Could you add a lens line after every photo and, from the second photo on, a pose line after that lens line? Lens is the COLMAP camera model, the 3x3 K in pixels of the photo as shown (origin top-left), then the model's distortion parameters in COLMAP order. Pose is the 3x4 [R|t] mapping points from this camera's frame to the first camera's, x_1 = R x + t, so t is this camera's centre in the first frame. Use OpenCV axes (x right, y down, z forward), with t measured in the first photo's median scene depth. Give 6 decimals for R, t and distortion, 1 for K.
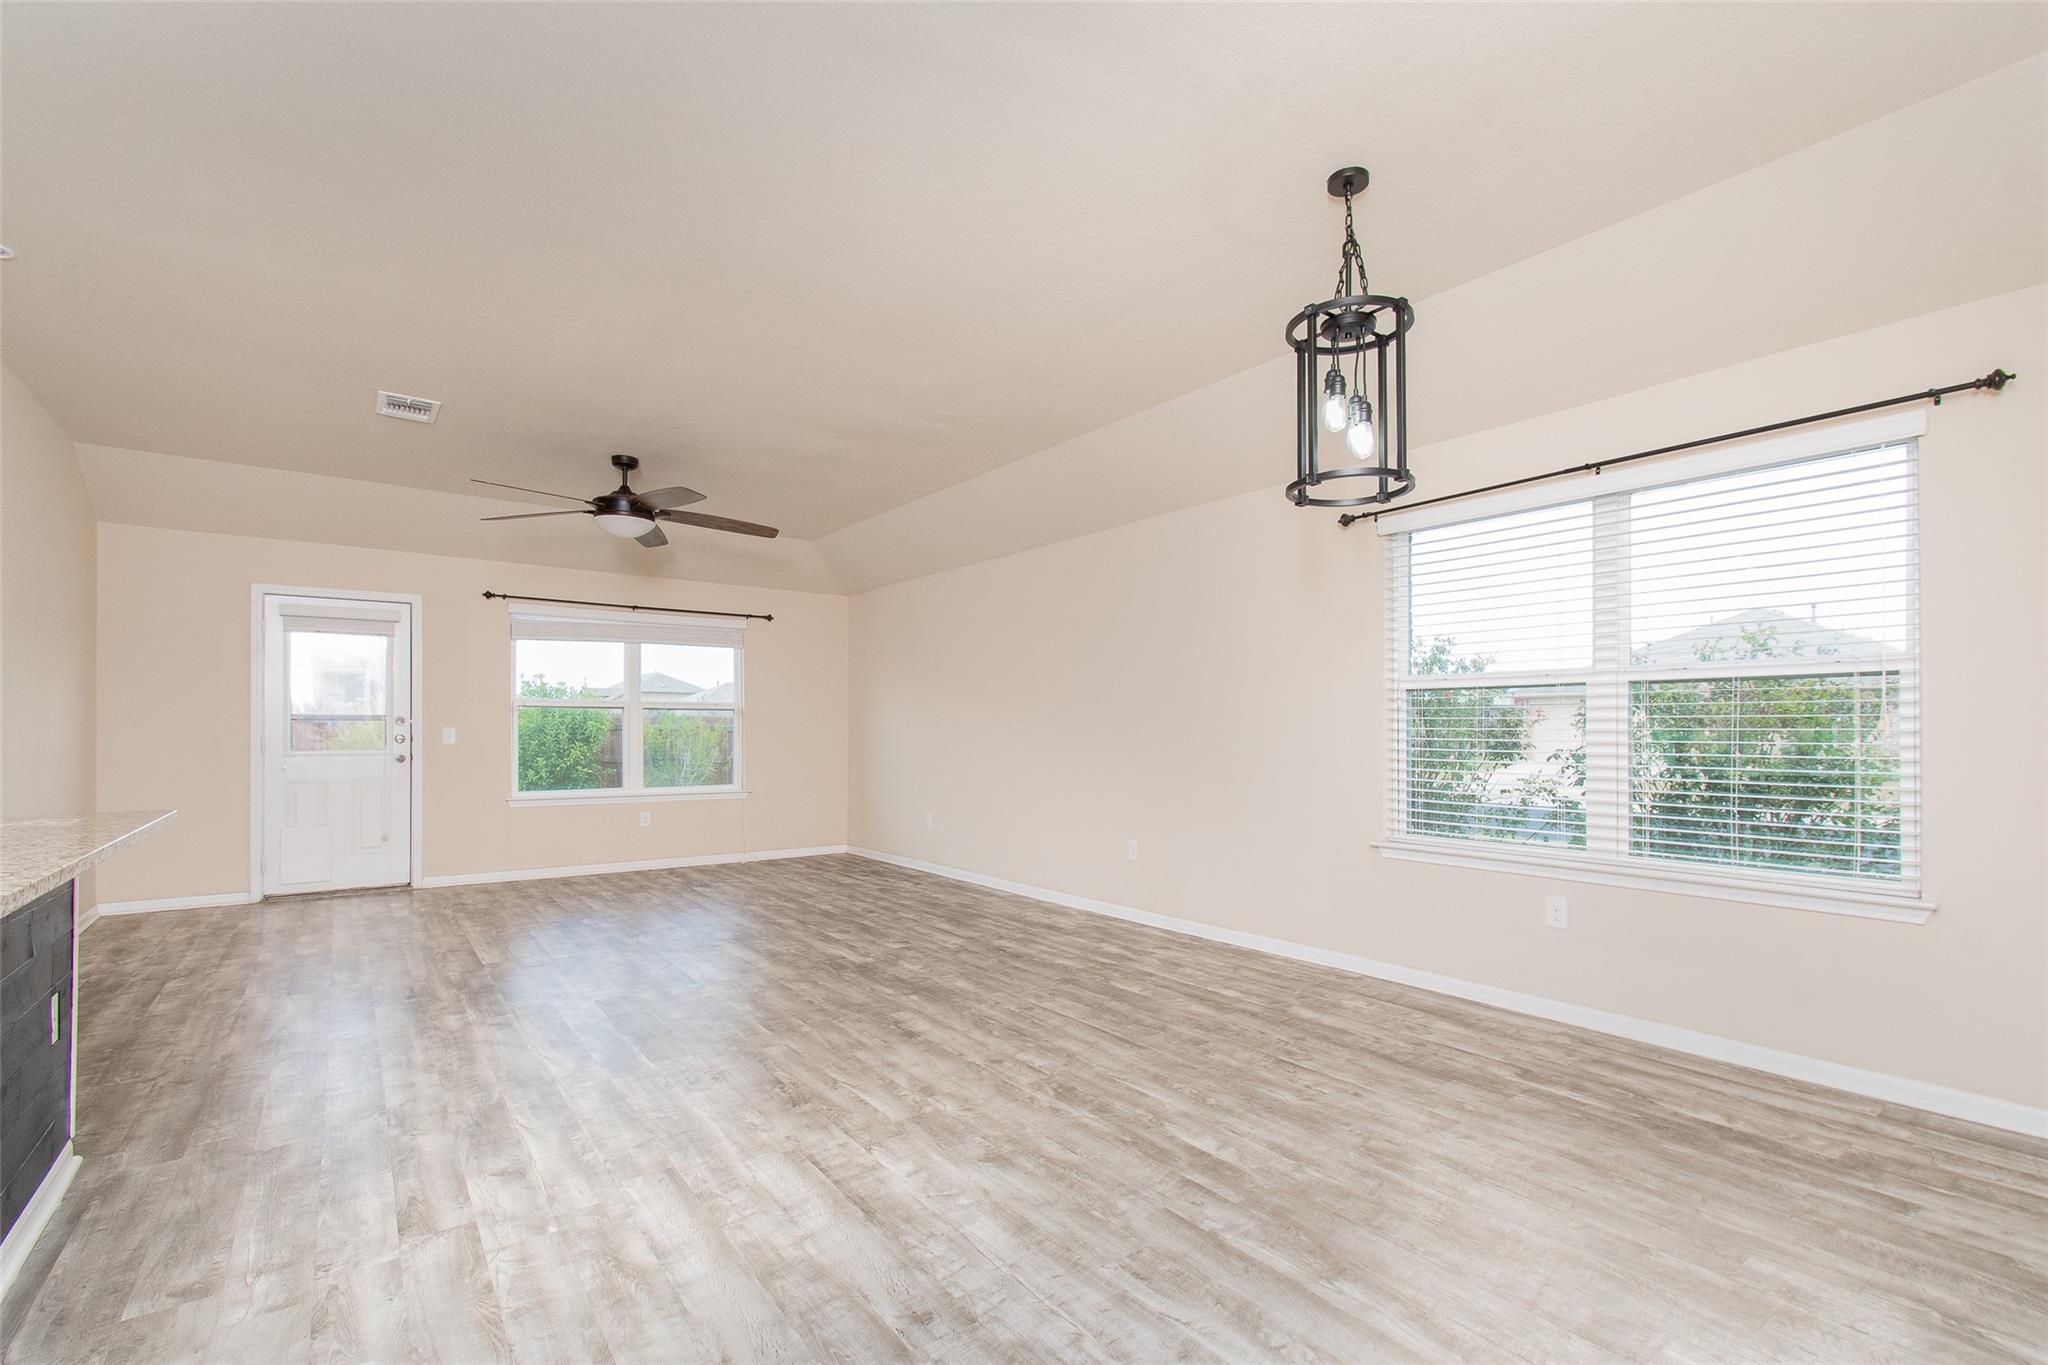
lens RADIAL K [[923.4, 0, 1049.8], [0, 923.4, 739.9], [0, 0, 1]] dist [-0.000632, -0.000734]
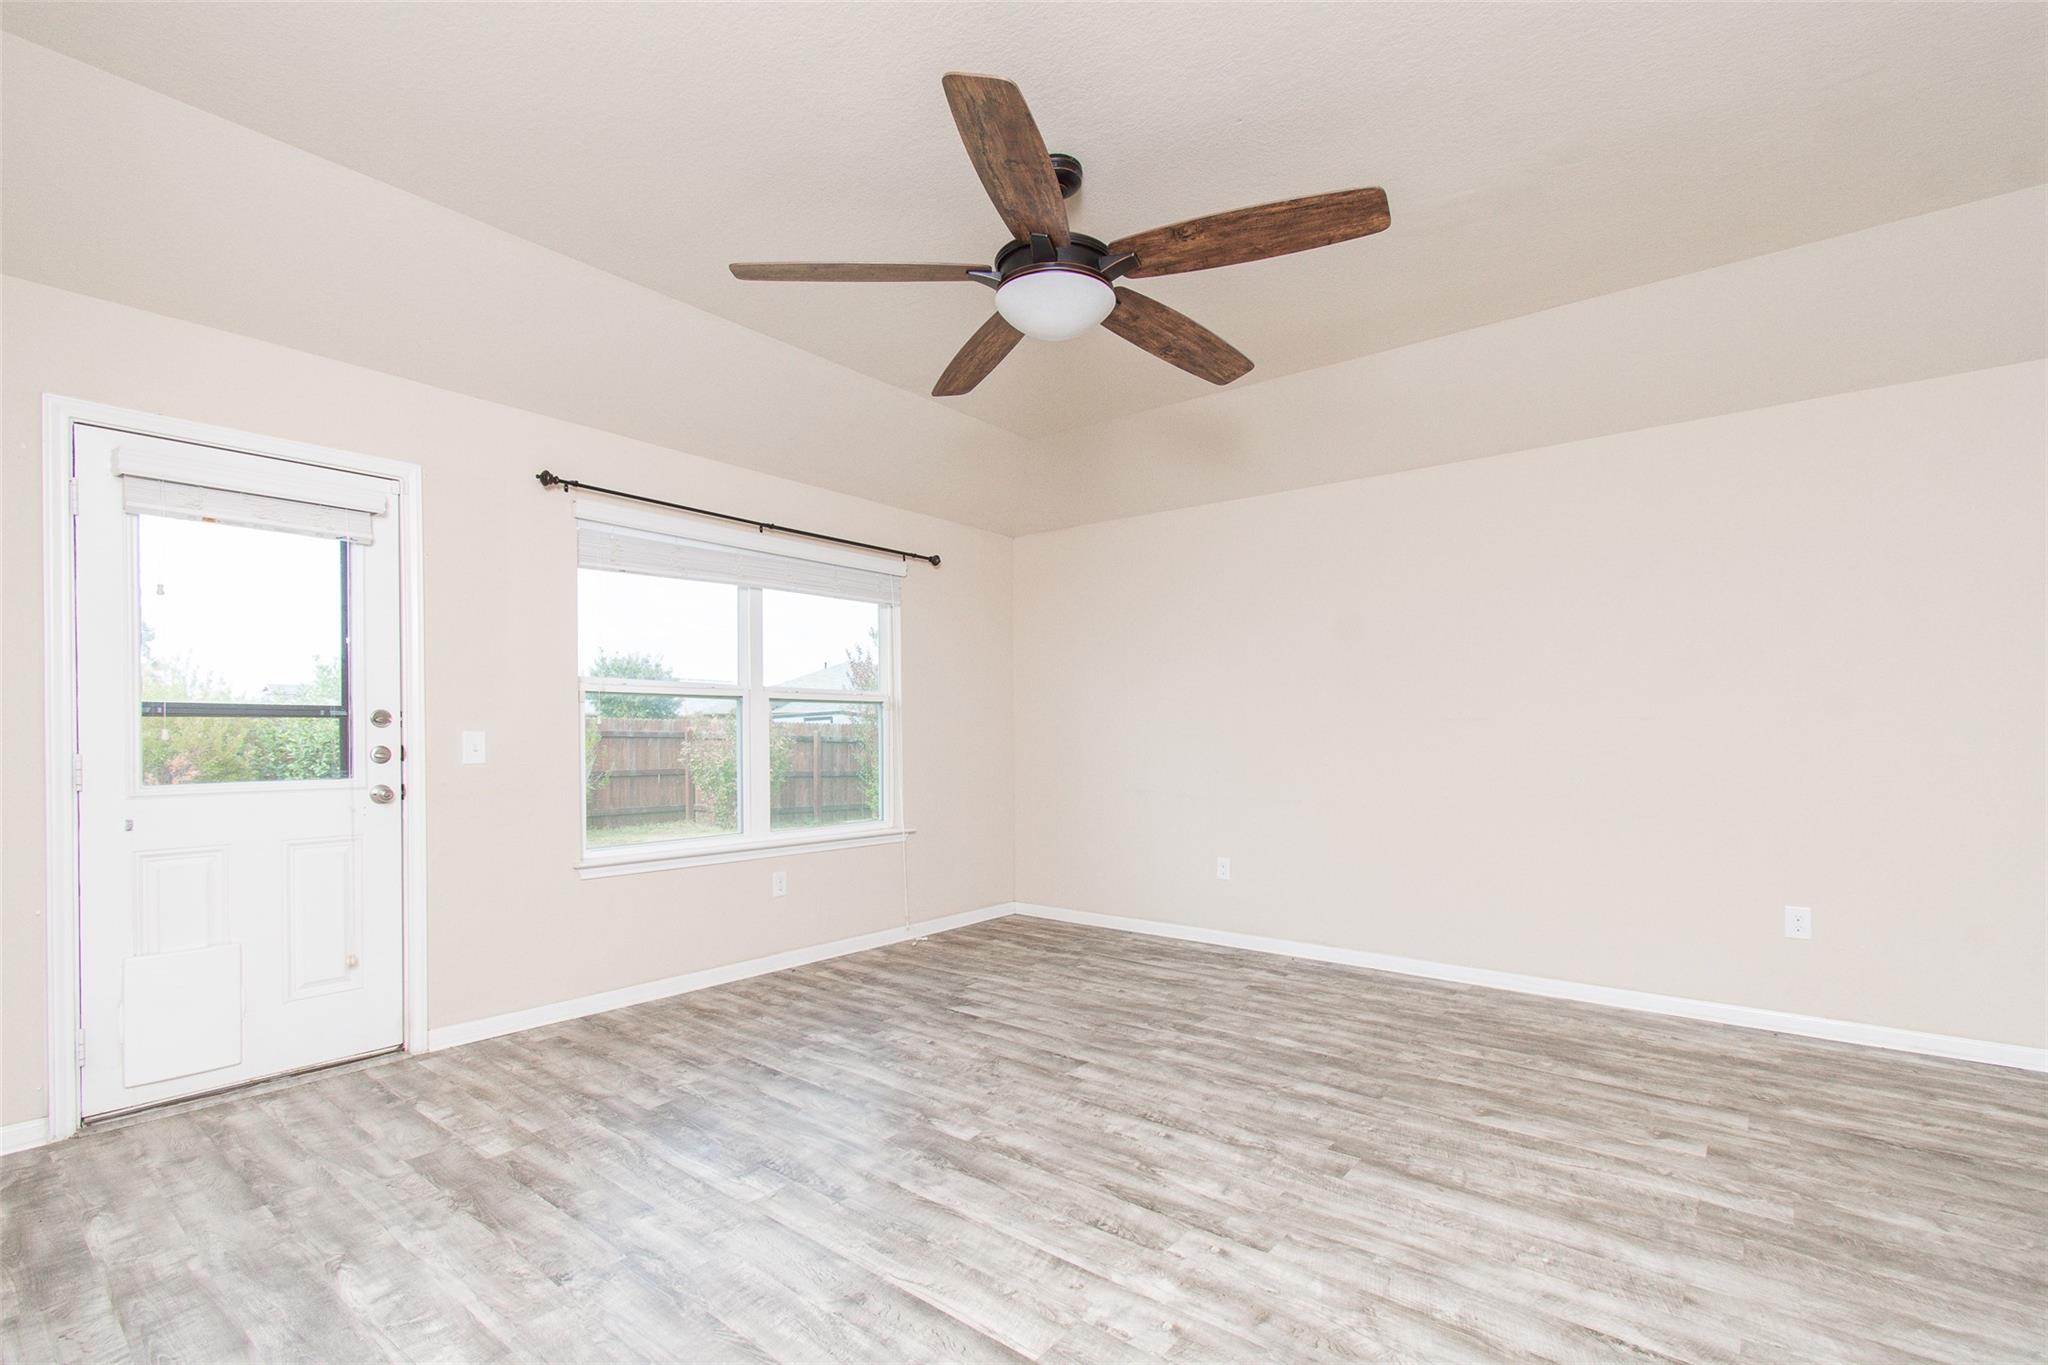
lens RADIAL K [[923.4, 0, 1046.0], [0, 923.4, 752.0], [0, 0, 1]] dist [-0.000632, -0.000734]
pose [[0.969185, -0.007620, 0.246215, -0.580340], [0.004037, 0.999879, 0.015054, -0.010438], [-0.246300, -0.013596, 0.969098, 0.525819]]
